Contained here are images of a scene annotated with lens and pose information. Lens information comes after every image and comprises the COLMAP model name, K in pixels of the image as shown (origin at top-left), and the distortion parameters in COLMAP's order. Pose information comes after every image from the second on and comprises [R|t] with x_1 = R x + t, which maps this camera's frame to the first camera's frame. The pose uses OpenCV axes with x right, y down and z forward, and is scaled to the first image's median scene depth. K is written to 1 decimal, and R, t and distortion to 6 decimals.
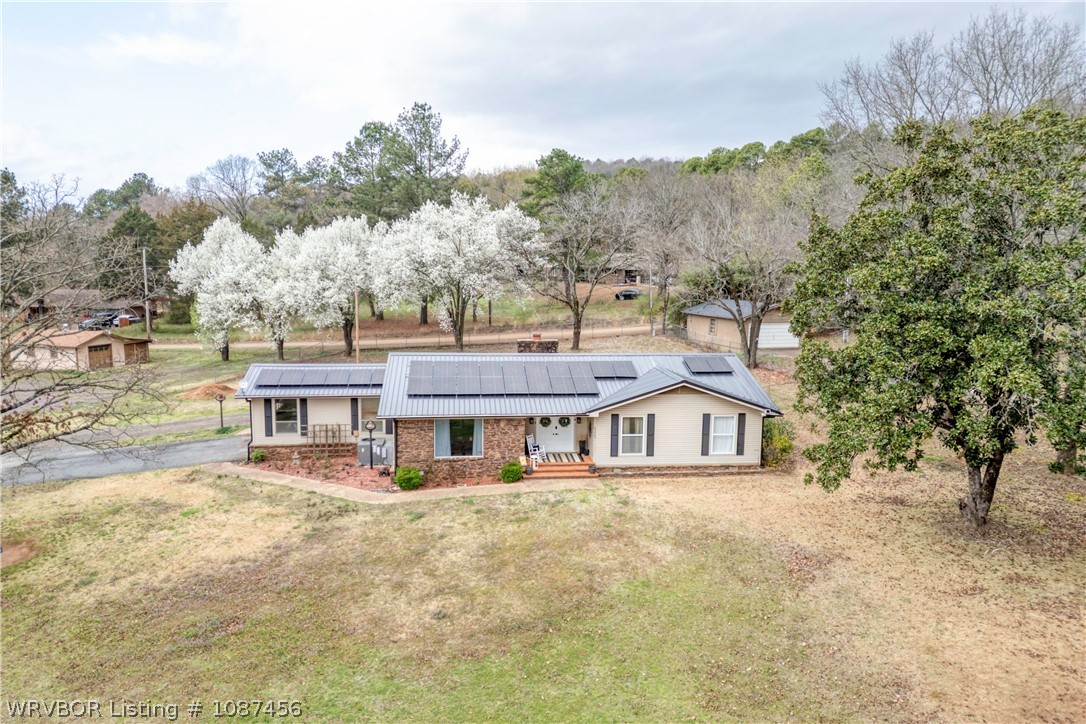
lens RADIAL K [[749.5, 0, 543.0], [0, 749.5, 362.0], [0, 0, 1]] dist [0.097053, -0.108712]
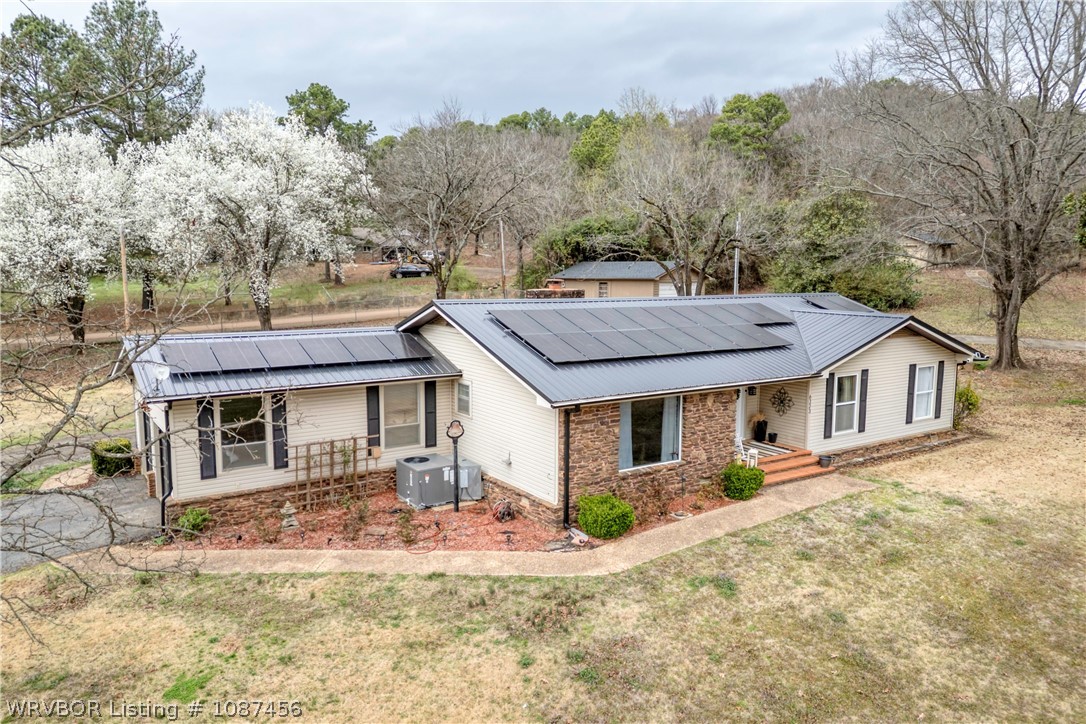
lens RADIAL K [[763.1, 0, 544.9], [0, 763.1, 364.9], [0, 0, 1]] dist [0.077906, -0.081157]
pose [[0.889323, -0.064028, 0.452775, -0.436568], [0.065016, 0.997794, 0.013400, 0.037330], [-0.452635, 0.017520, 0.891524, 0.519649]]
